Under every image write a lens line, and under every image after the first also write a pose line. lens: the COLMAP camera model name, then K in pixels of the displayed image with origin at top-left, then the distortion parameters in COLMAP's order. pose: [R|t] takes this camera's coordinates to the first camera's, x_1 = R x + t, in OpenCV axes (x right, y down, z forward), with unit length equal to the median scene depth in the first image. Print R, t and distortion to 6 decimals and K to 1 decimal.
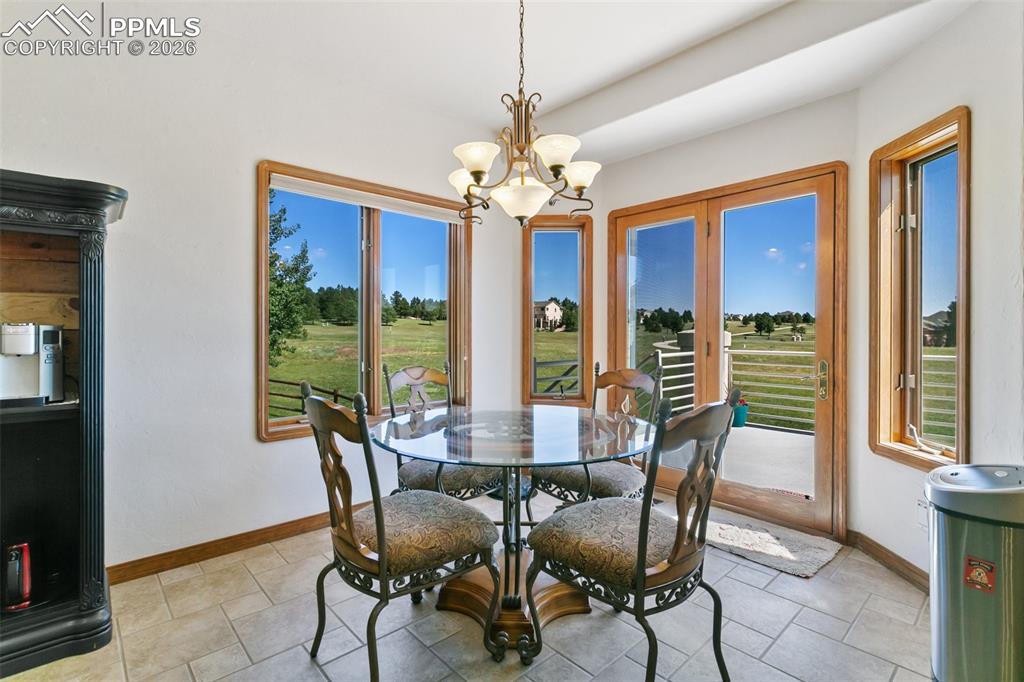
lens RADIAL K [[480.5, 0, 507.3], [0, 480.5, 332.1], [0, 0, 1]] dist [0.002275, 0.000529]
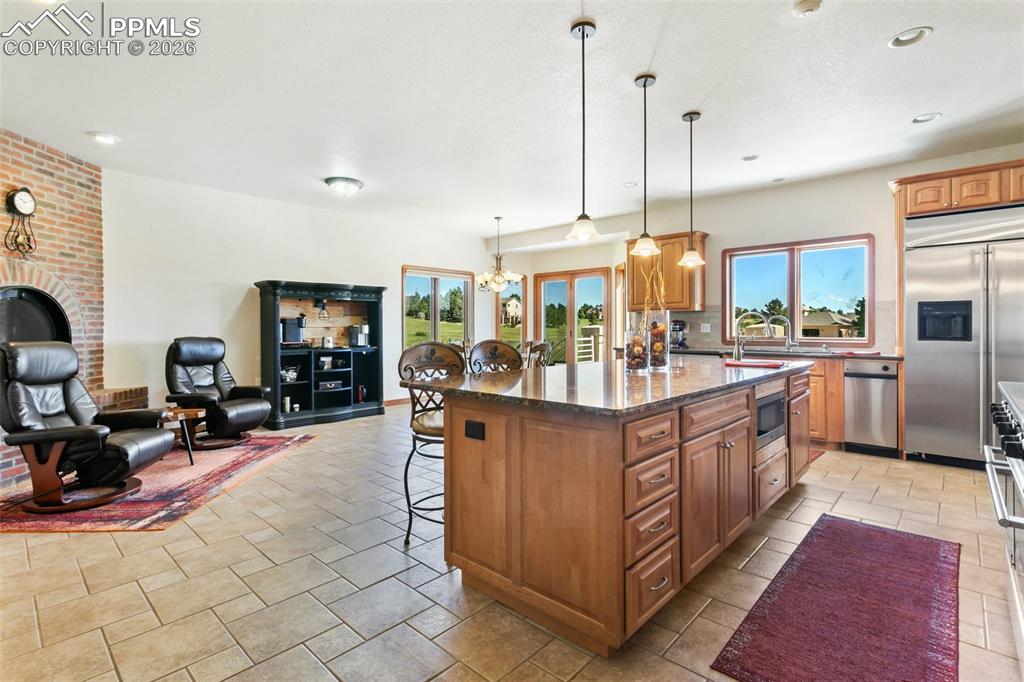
lens RADIAL K [[491.8, 0, 507.4], [0, 491.8, 329.8], [0, 0, 1]] dist [0.000474, 0.001028]
pose [[0.996790, -0.003516, 0.079980, -0.197651], [0.003232, 0.999988, 0.003687, 0.007683], [-0.079992, -0.003416, 0.996790, -2.627609]]
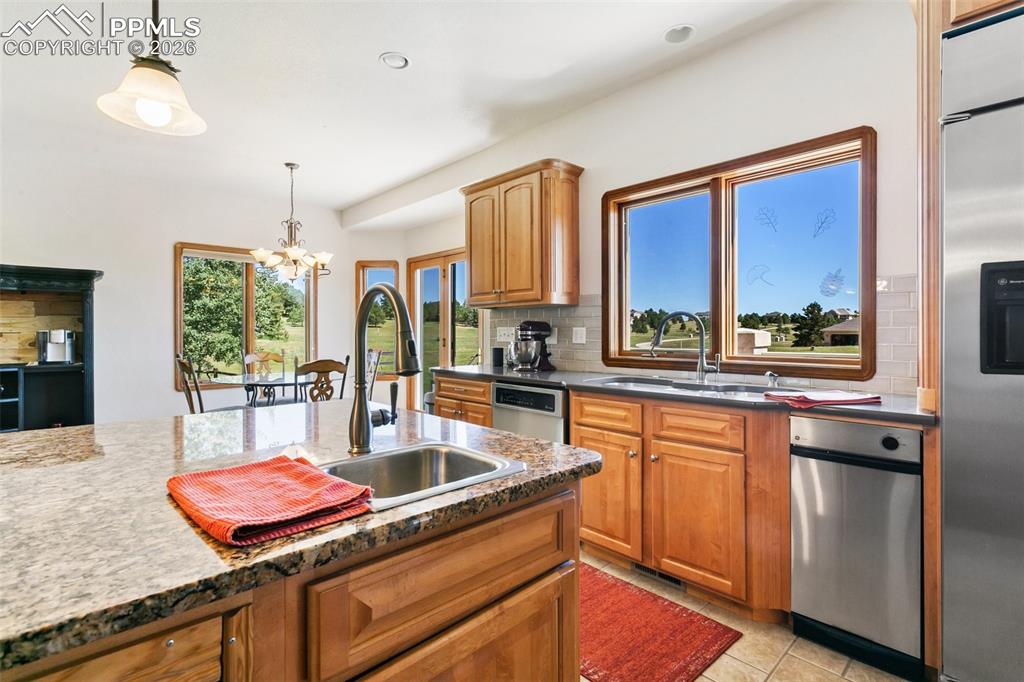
lens RADIAL K [[486.5, 0, 510.7], [0, 486.5, 333.7], [0, 0, 1]] dist [0.003218, 0.000497]
pose [[0.999910, -0.002157, 0.013236, 1.085870], [0.002142, 0.999997, 0.001120, 0.003389], [-0.013239, -0.001092, 0.999912, -1.310836]]
